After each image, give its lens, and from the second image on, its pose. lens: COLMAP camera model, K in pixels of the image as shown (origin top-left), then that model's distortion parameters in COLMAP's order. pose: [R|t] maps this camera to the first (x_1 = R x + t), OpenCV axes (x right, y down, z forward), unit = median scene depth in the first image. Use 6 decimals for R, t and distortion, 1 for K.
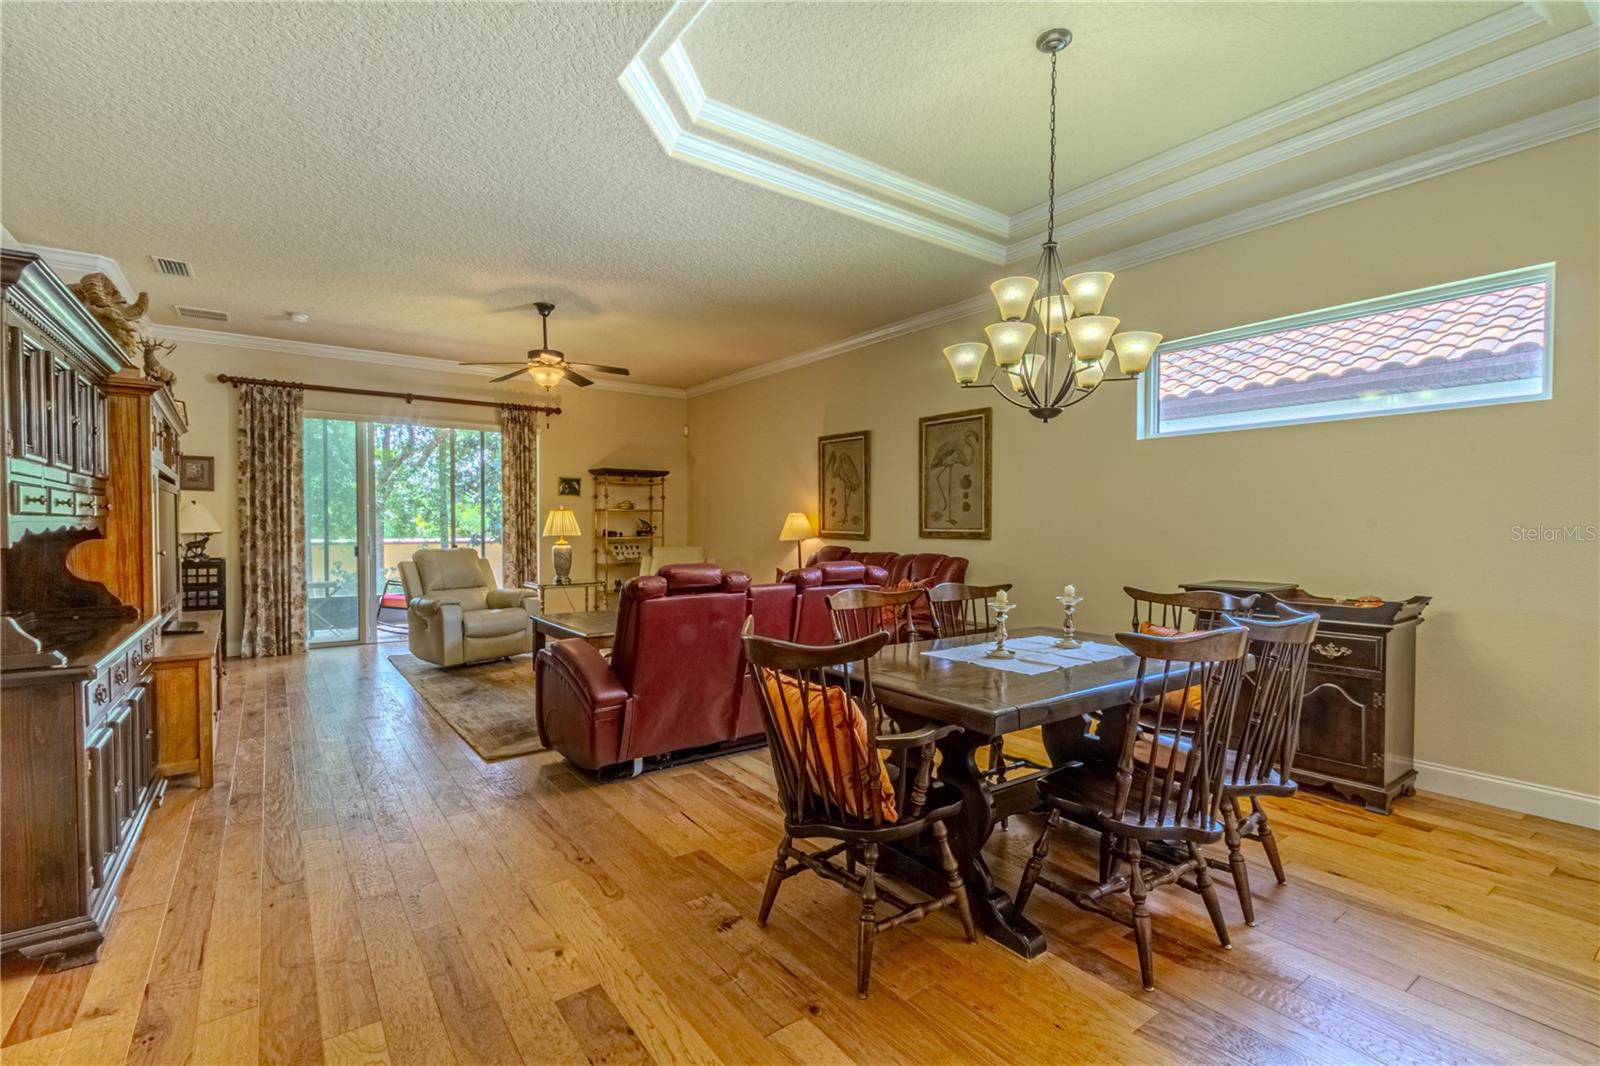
lens RADIAL K [[725.0, 0, 795.7], [0, 725.0, 543.5], [0, 0, 1]] dist [0.003399, -0.001110]
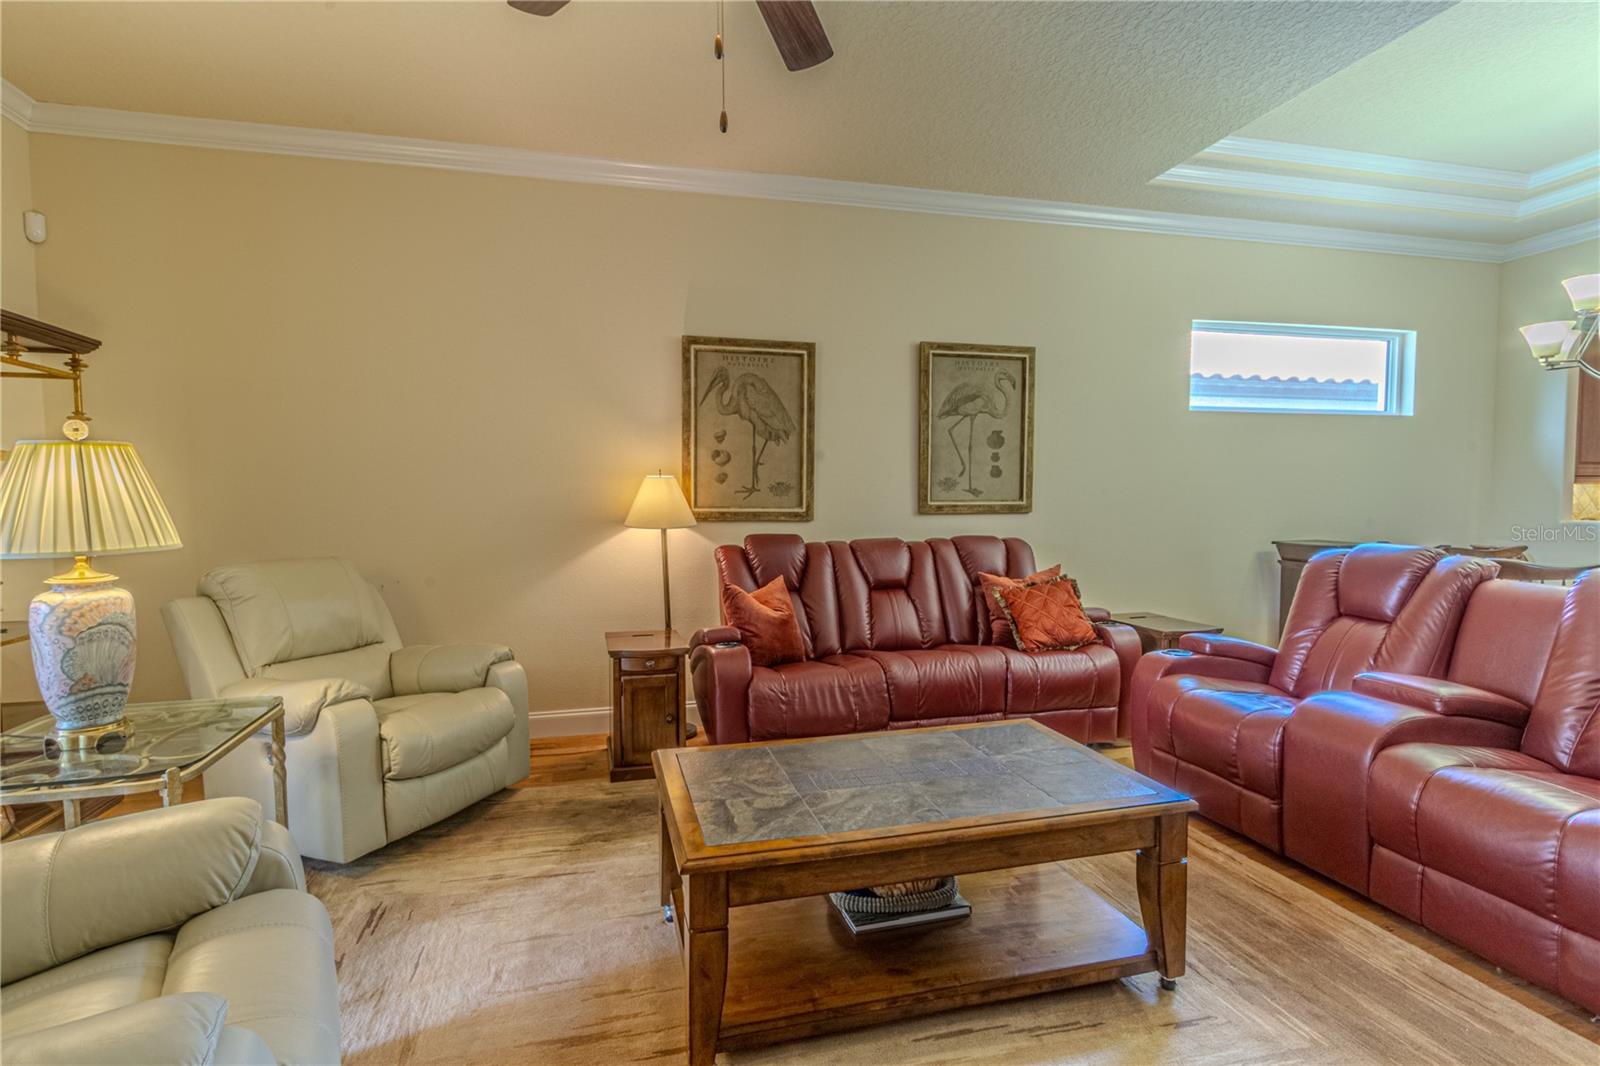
lens RADIAL K [[781.1, 0, 792.3], [0, 781.1, 541.0], [0, 0, 1]] dist [0.000416, -0.000503]
pose [[0.372213, -0.058071, 0.926329, -0.527003], [0.029799, 0.998274, 0.050608, -0.022196], [-0.927669, 0.008767, 0.373301, 0.763151]]
